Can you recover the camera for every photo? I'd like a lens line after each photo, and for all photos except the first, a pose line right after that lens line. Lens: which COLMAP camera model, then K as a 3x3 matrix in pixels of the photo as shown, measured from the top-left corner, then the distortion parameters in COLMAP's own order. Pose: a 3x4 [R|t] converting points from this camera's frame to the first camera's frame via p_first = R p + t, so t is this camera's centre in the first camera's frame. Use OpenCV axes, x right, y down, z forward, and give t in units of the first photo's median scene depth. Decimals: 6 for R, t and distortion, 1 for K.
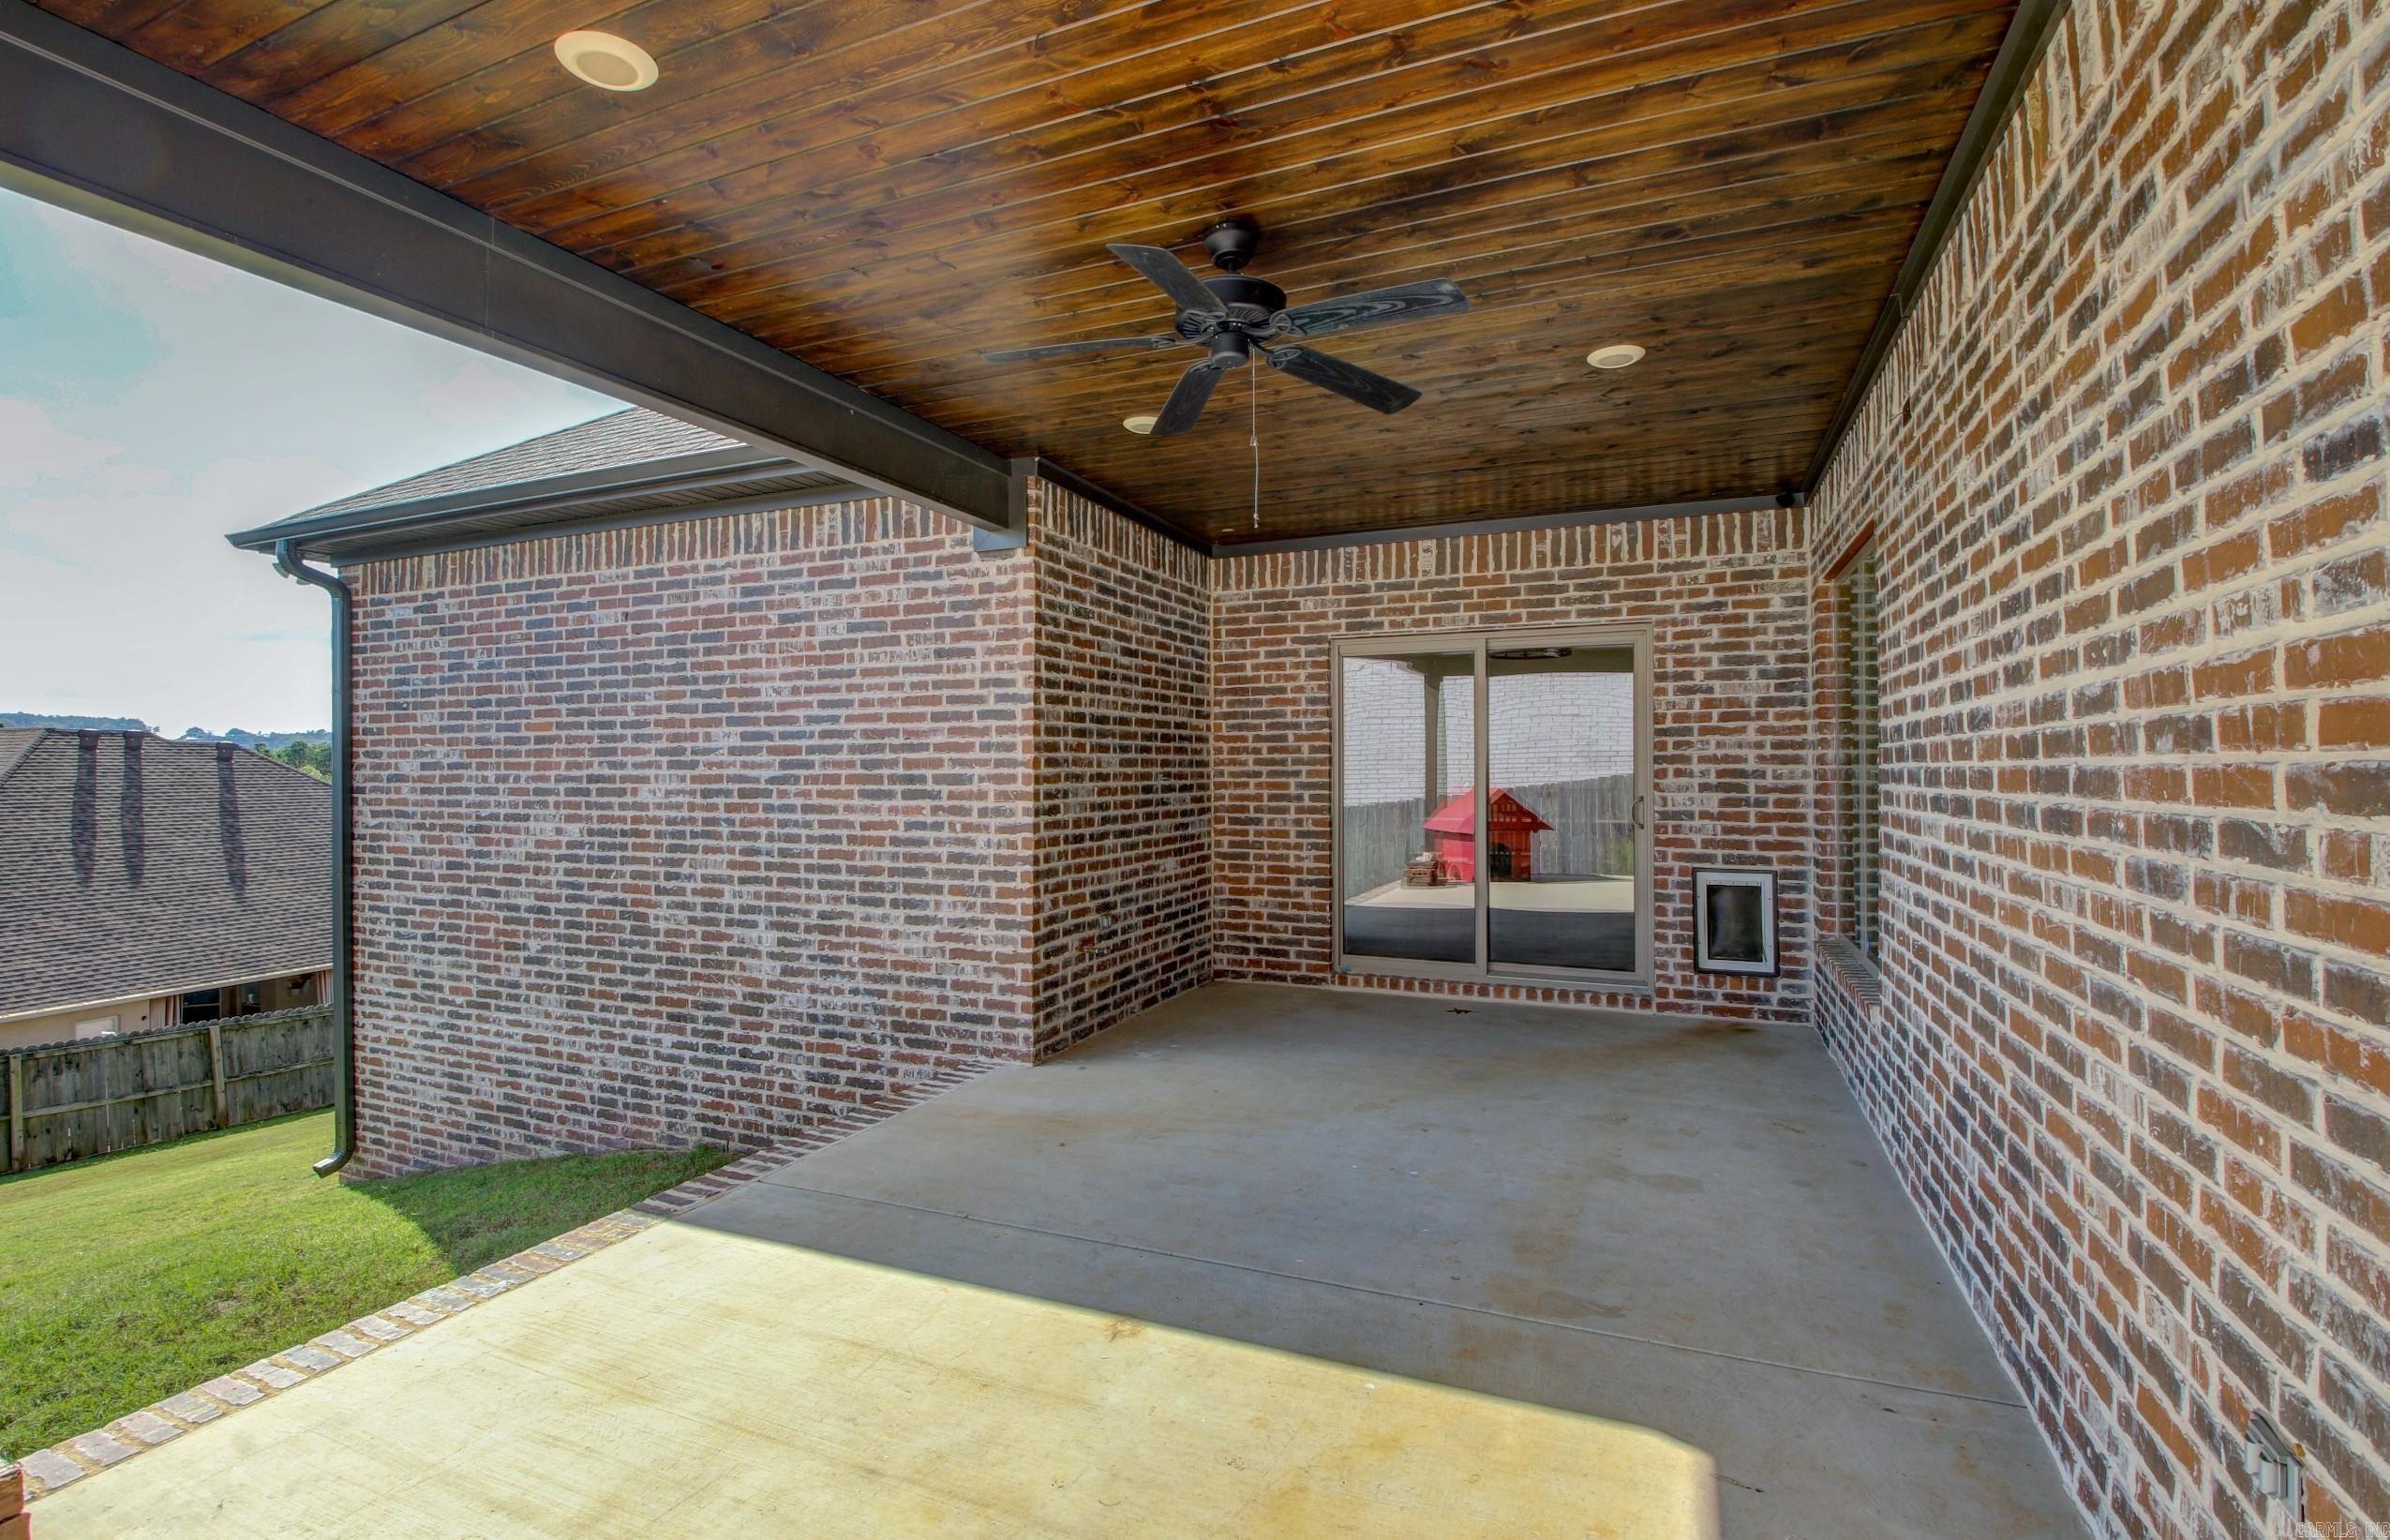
lens RADIAL K [[1119.8, 0, 1194.9], [0, 1119.8, 754.2], [0, 0, 1]] dist [0.017903, -0.027104]
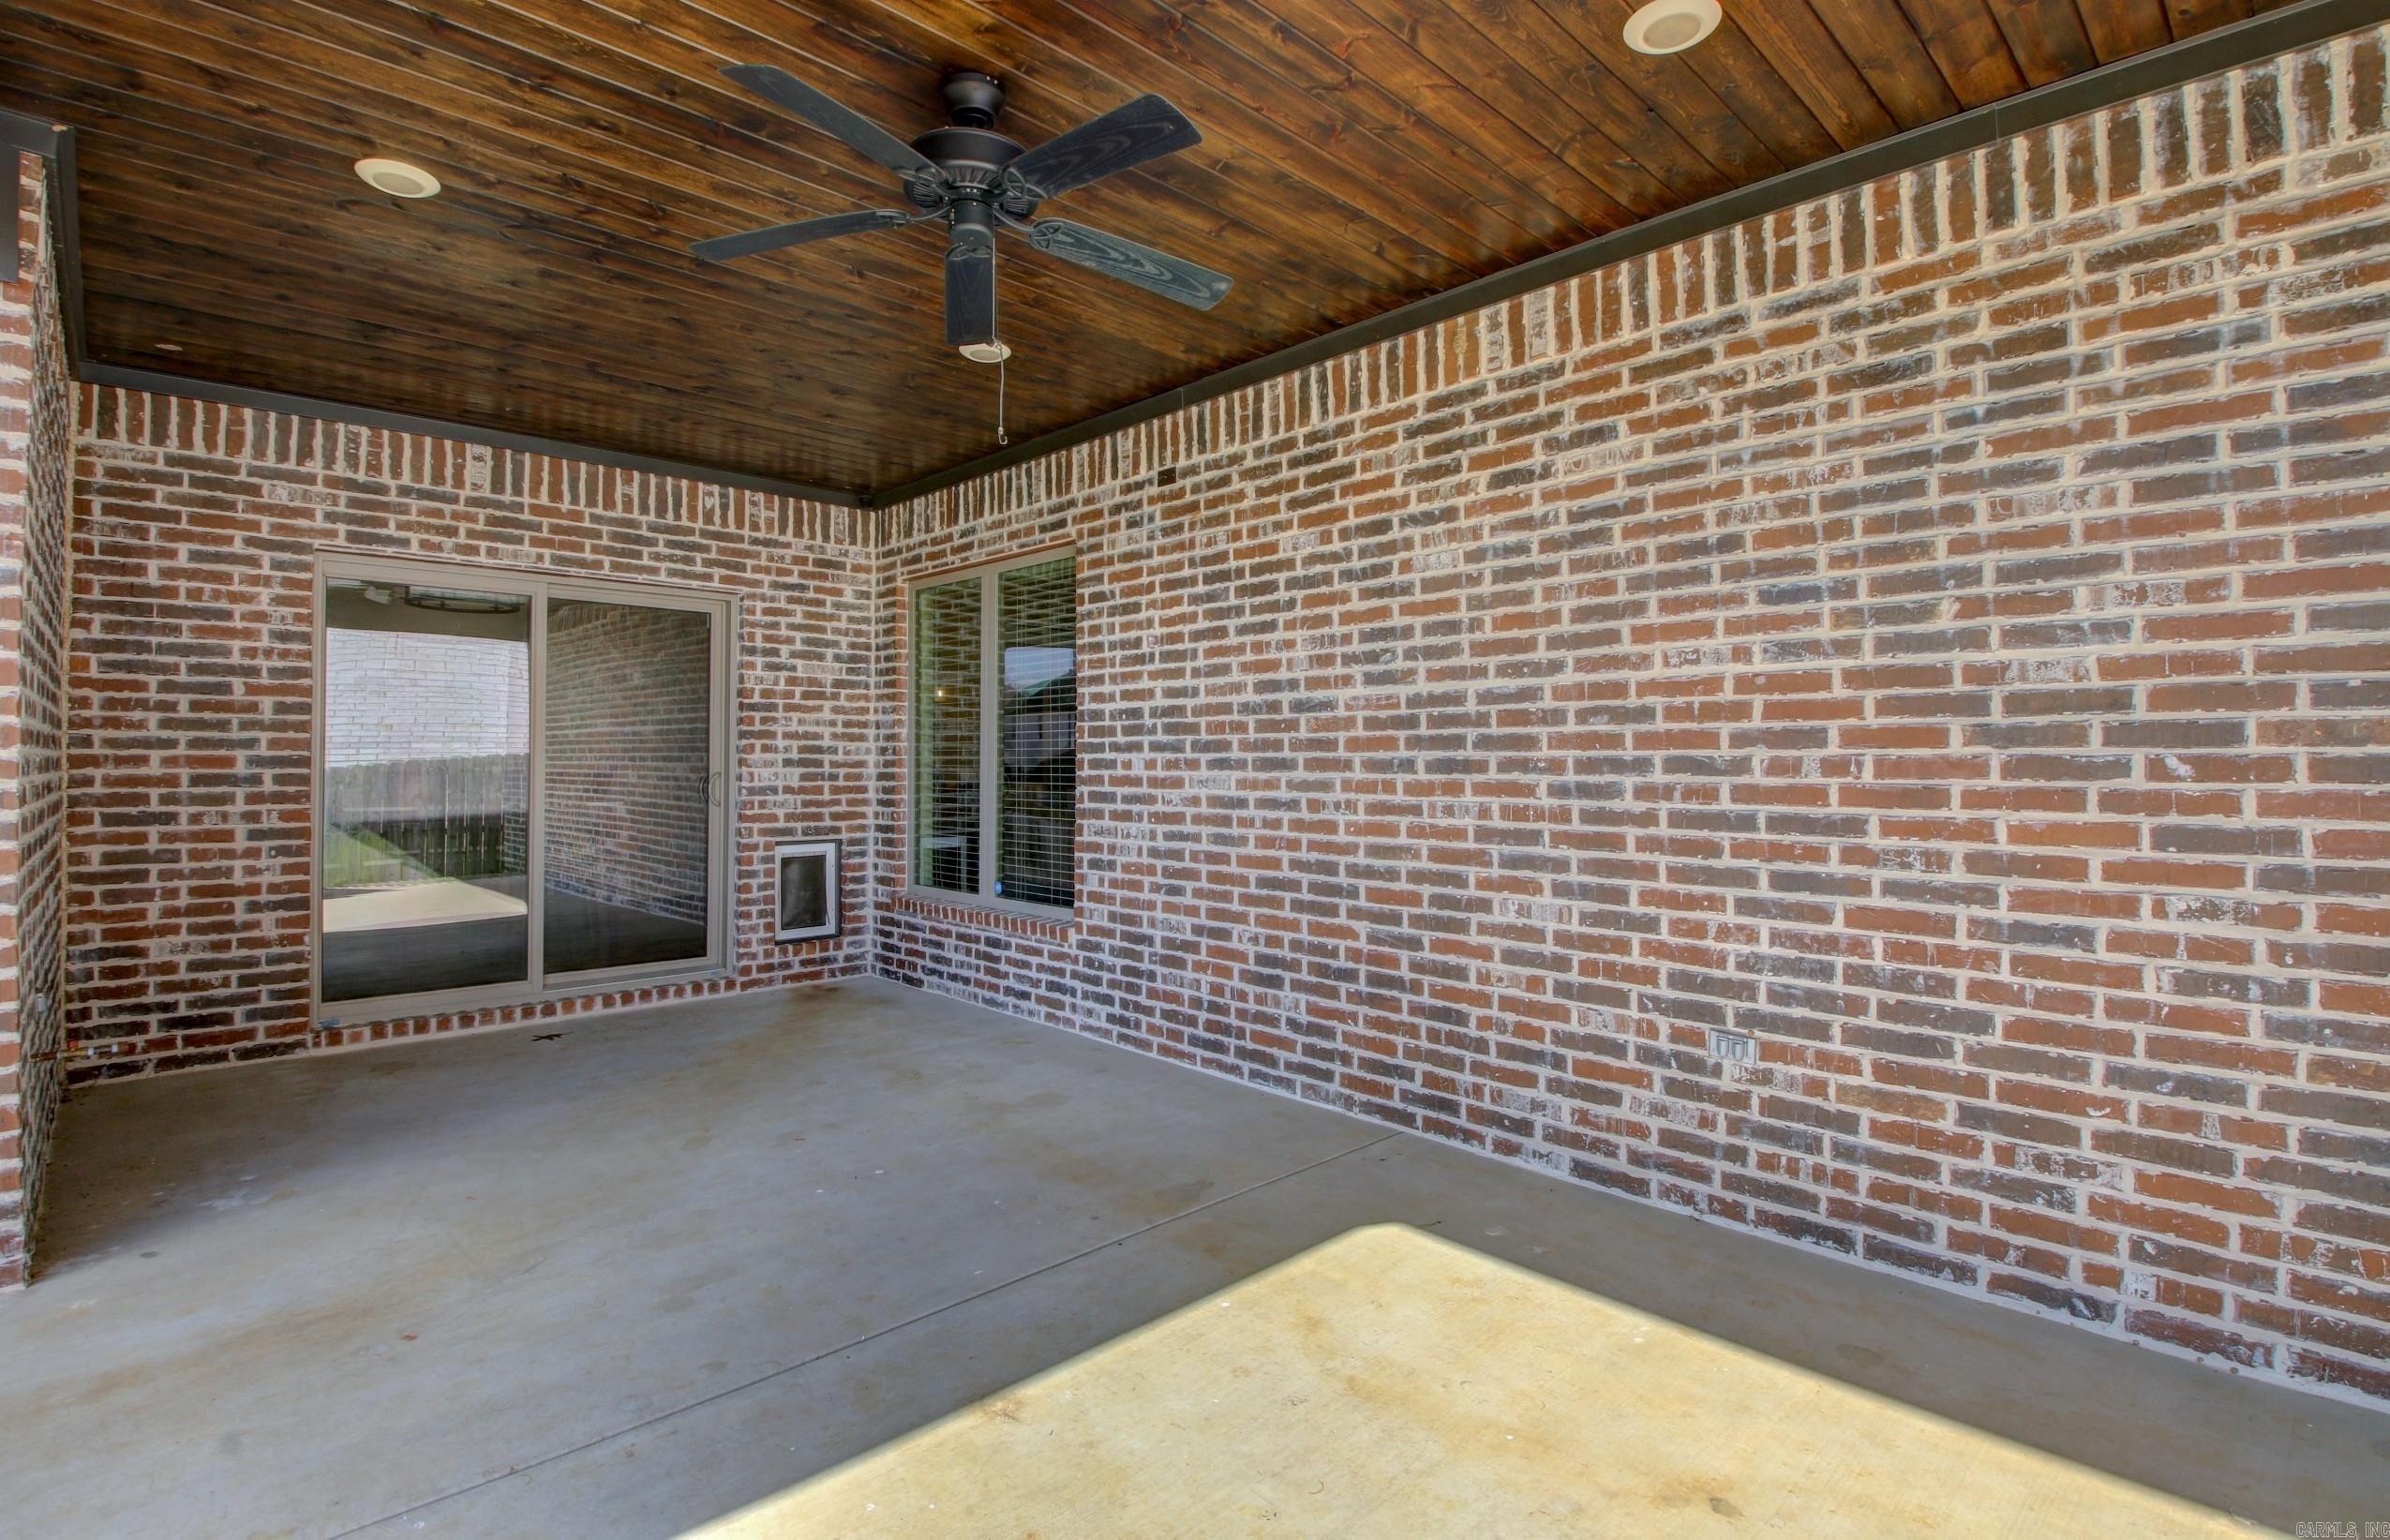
lens RADIAL K [[1122.6, 0, 1186.3], [0, 1122.6, 757.6], [0, 0, 1]] dist [0.025910, -0.033760]
pose [[0.382622, 0.007880, 0.923871, -0.360063], [-0.015702, 0.999875, -0.002026, 0.021378], [-0.923772, -0.013732, 0.382698, 0.271096]]
